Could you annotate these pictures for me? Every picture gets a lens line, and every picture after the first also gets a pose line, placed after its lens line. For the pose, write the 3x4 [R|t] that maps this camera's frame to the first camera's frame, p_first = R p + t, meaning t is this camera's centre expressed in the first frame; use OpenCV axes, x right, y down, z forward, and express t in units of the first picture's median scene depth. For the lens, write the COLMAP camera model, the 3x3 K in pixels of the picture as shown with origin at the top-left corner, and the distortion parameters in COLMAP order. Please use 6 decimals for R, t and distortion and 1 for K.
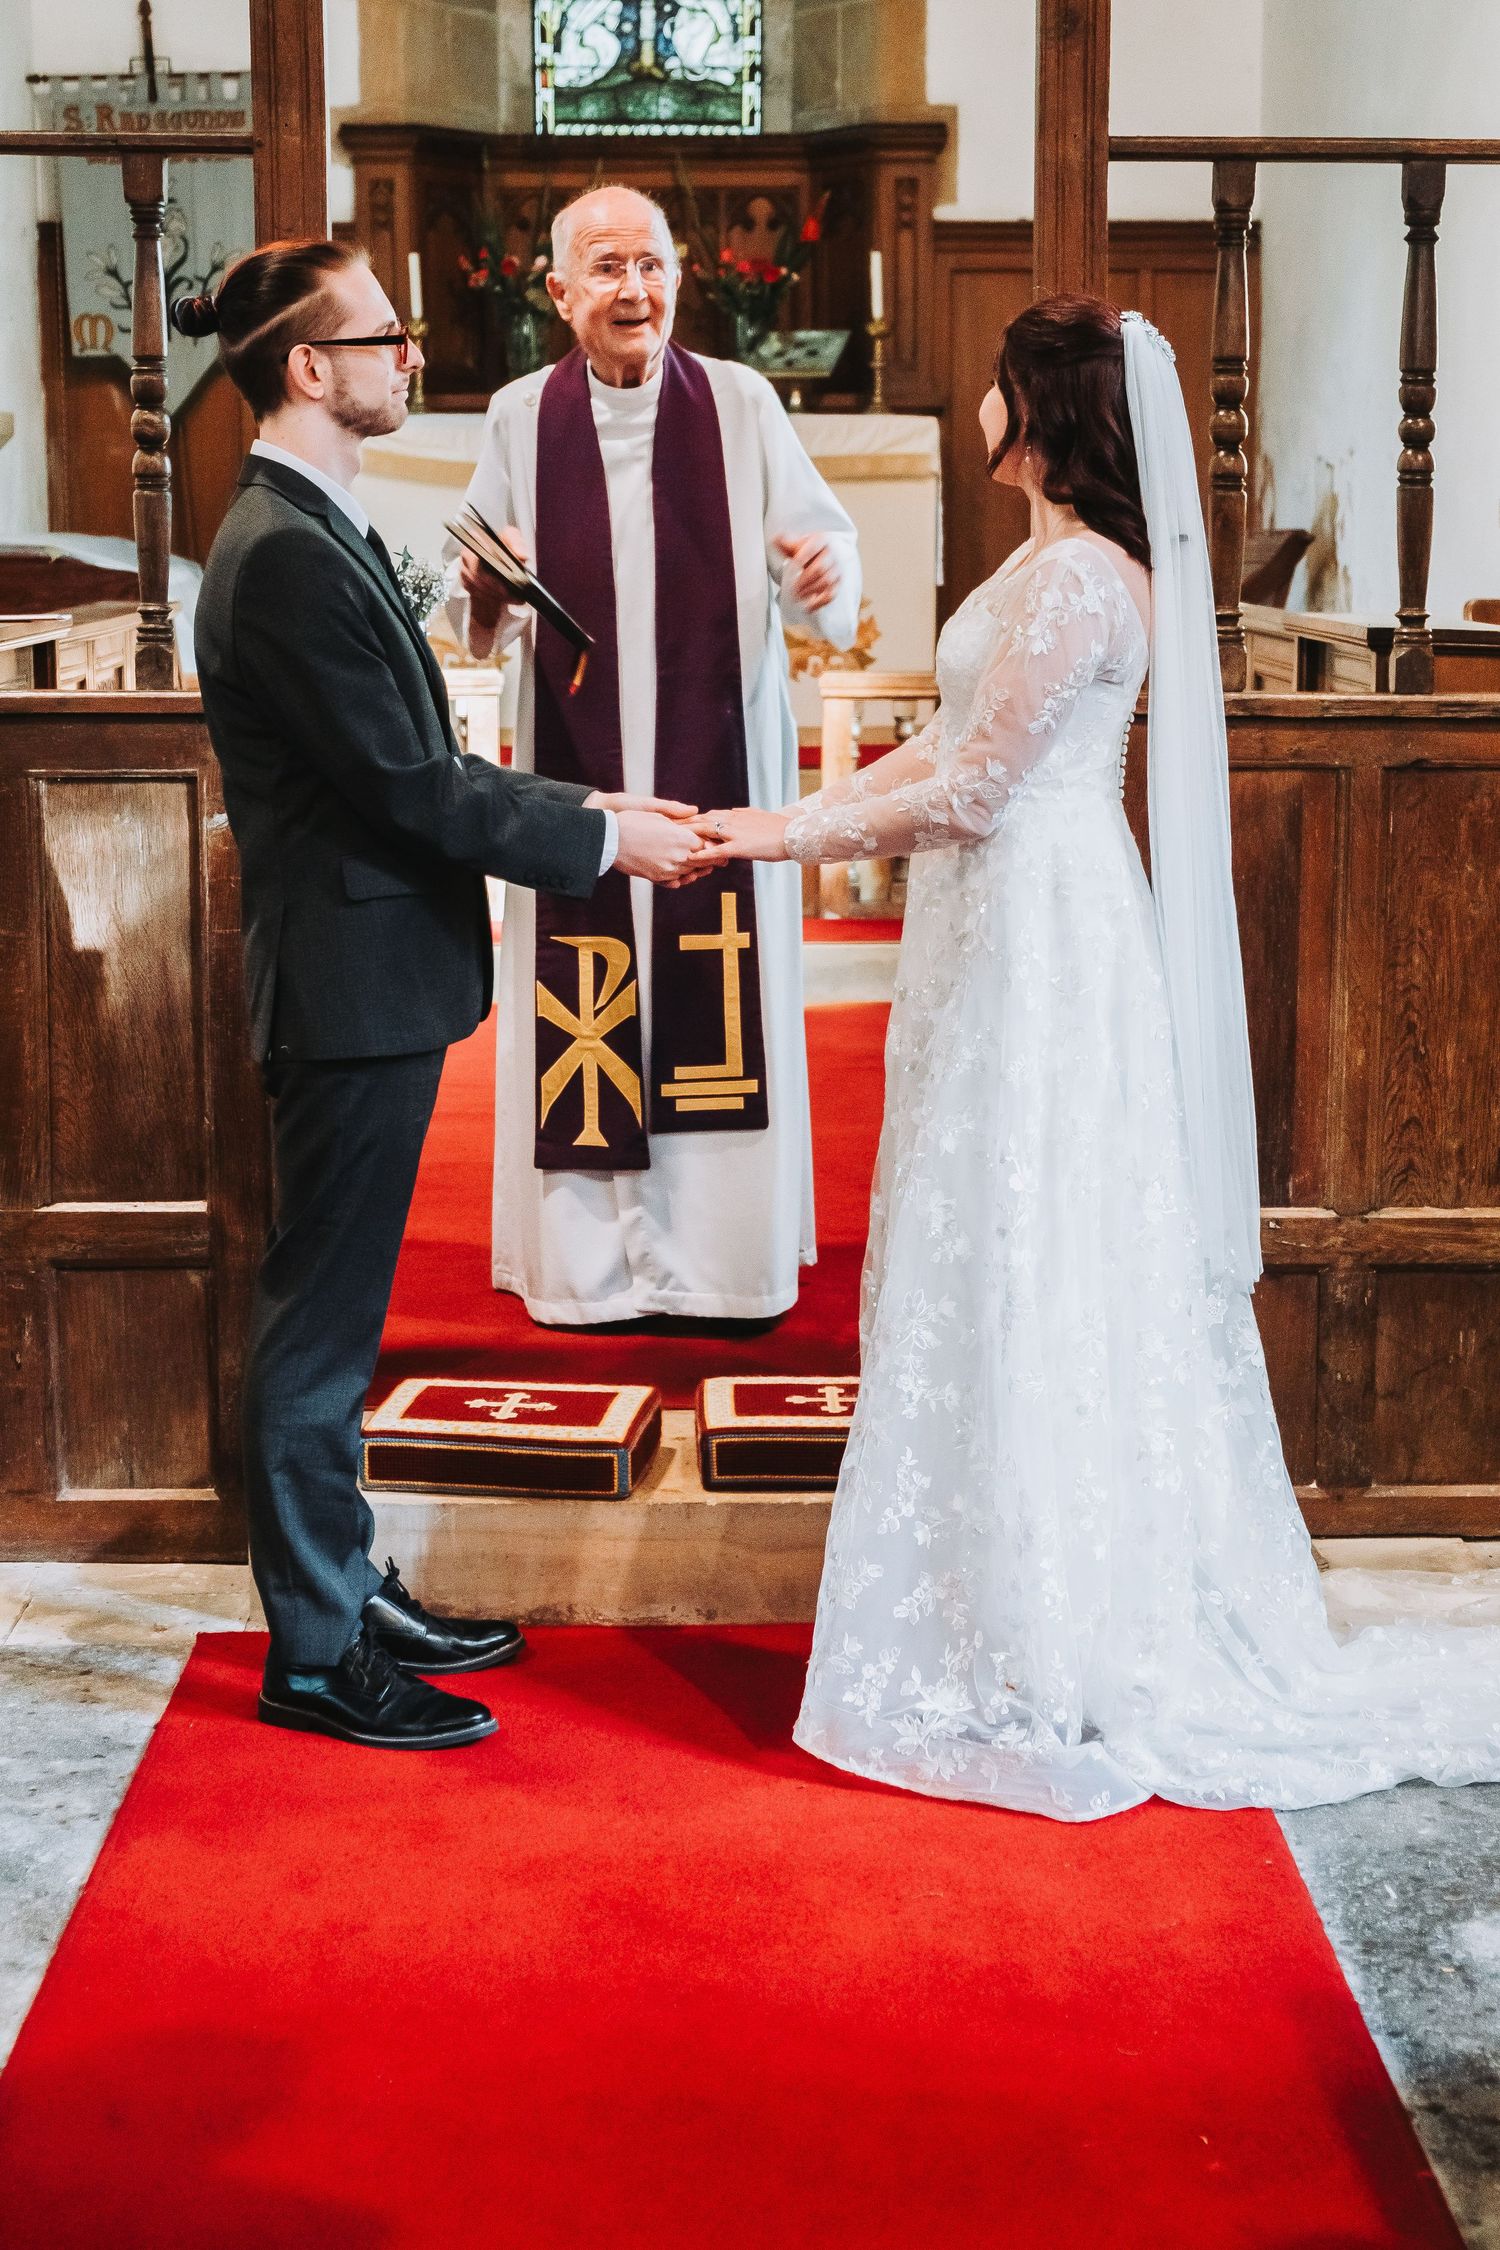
lens RADIAL K [[3596.7, 0, 745.9], [0, 3596.7, 1084.9], [0, 0, 1]] dist [0.053112, 0.000000]
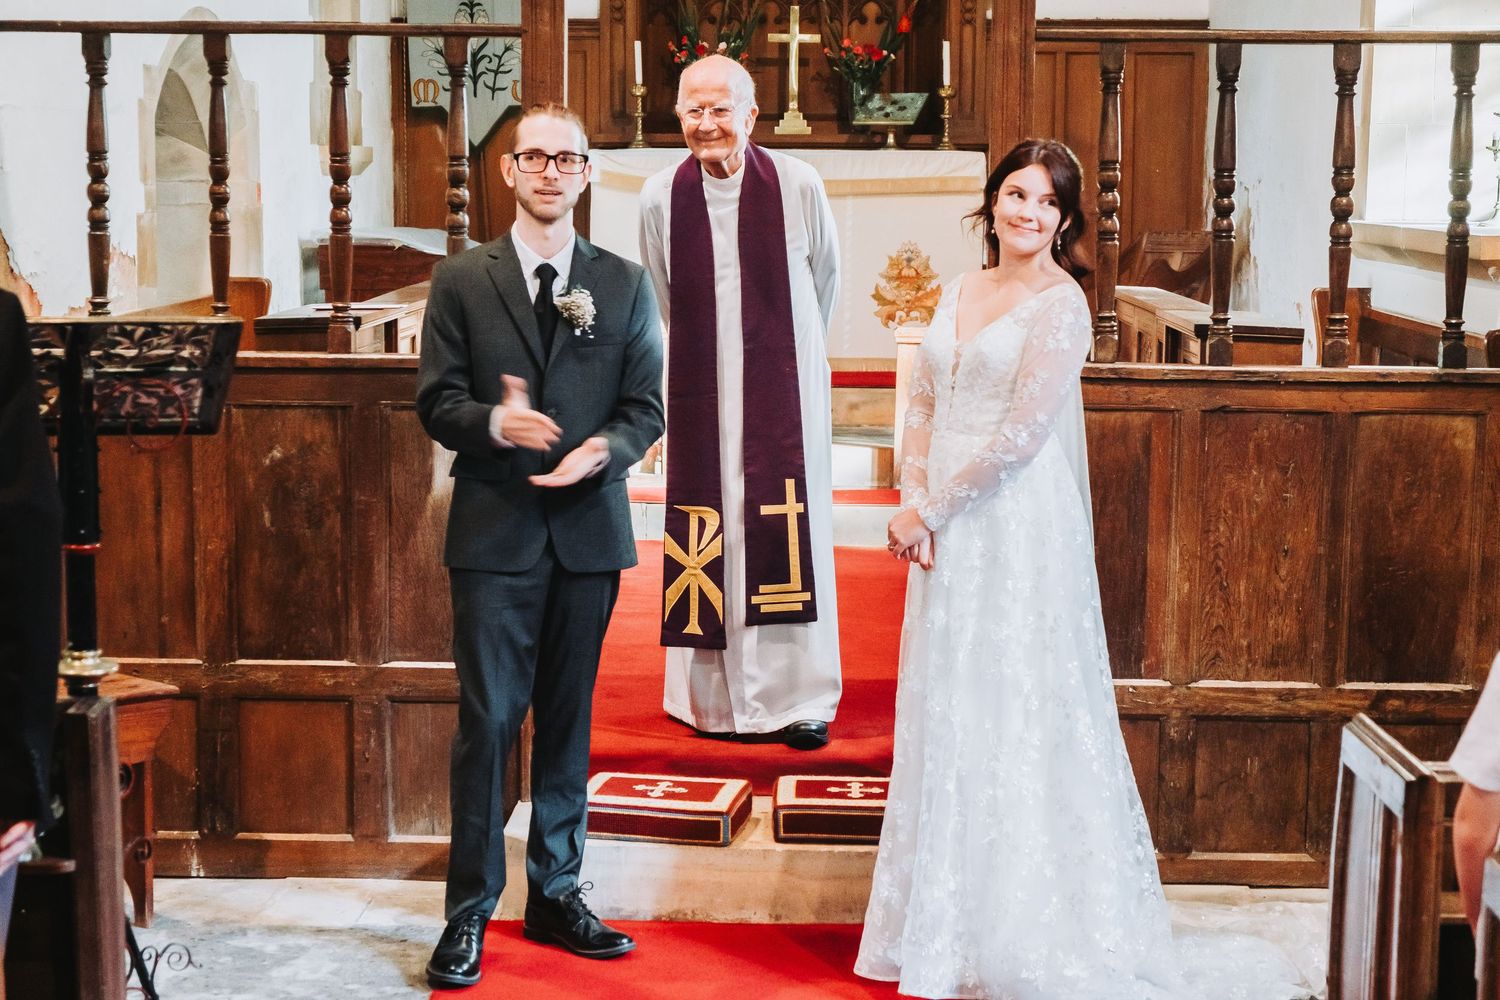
lens RADIAL K [[2597.9, 0, 729.6], [0, 2597.9, 550.5], [0, 0, 1]] dist [0.071802, 0.000000]
pose [[0.998092, 0.016651, -0.059451, 0.034263], [-0.017701, 0.999696, -0.017173, -0.000585], [0.059147, 0.018192, 0.998084, -0.186712]]
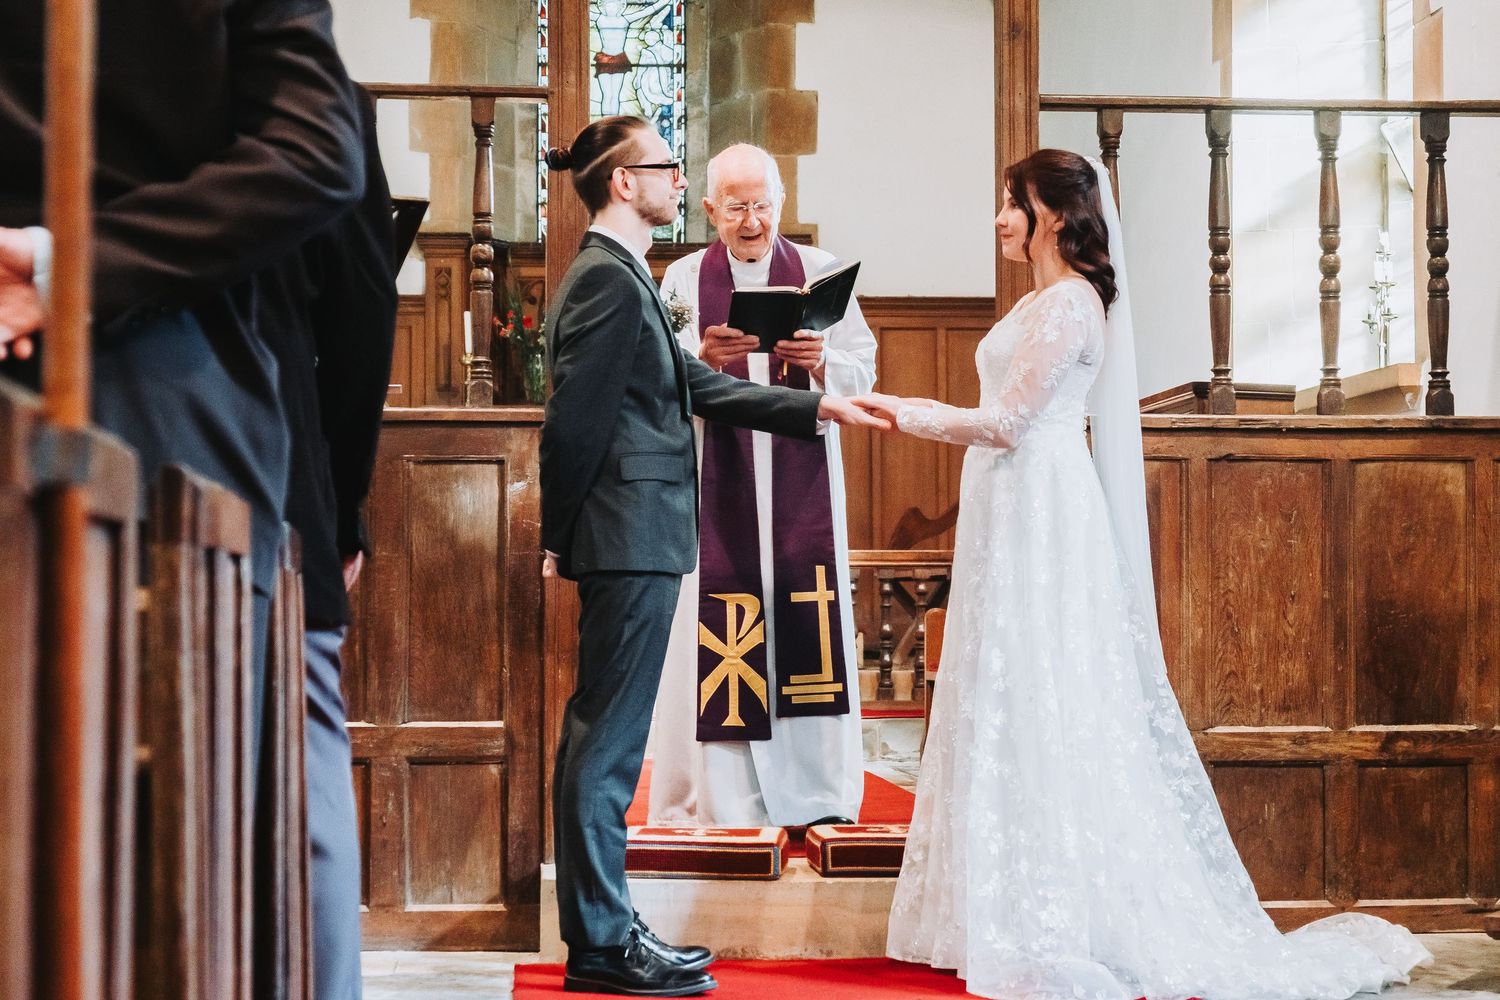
lens RADIAL K [[2609.0, 0, 718.5], [0, 2609.0, 547.6], [0, 0, 1]] dist [0.088520, 0.000000]
pose [[0.998342, 0.000152, 0.057566, -0.120157], [0.010365, 0.983178, -0.182355, 0.171147], [-0.056625, 0.182650, 0.981546, -0.177979]]
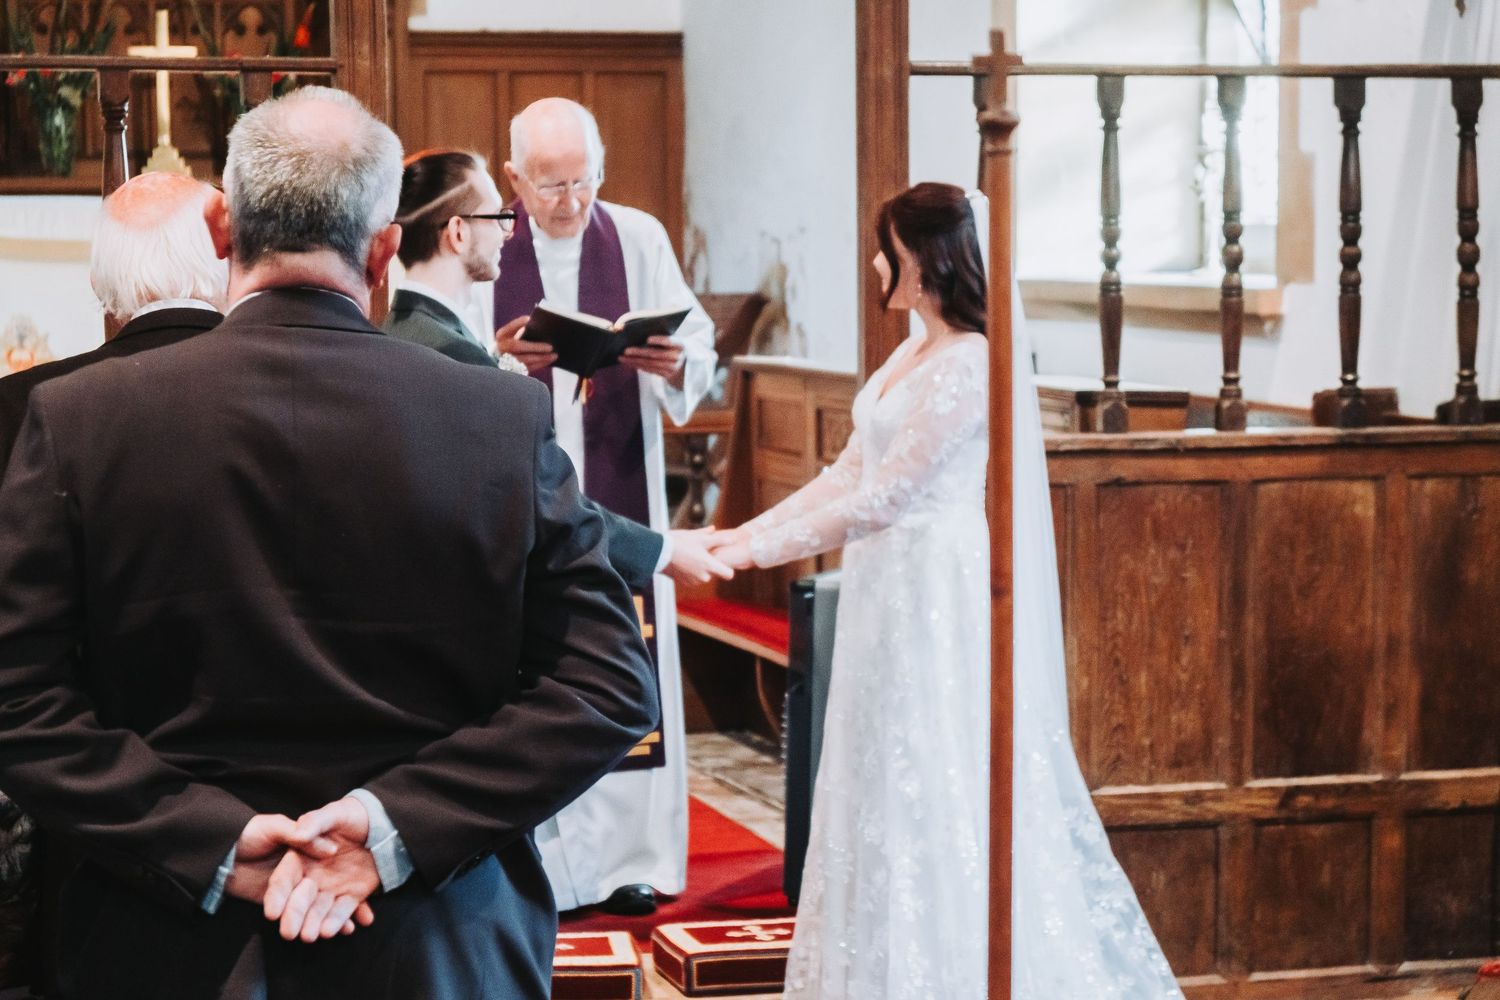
lens RADIAL K [[3636.0, 0, 701.8], [0, 3636.0, 602.9], [0, 0, 1]] dist [0.148261, 0.000000]
pose [[0.974982, -0.029500, 0.220320, -0.302526], [0.042397, 0.997638, -0.054037, 0.032800], [-0.218205, 0.062026, 0.973930, -0.398054]]
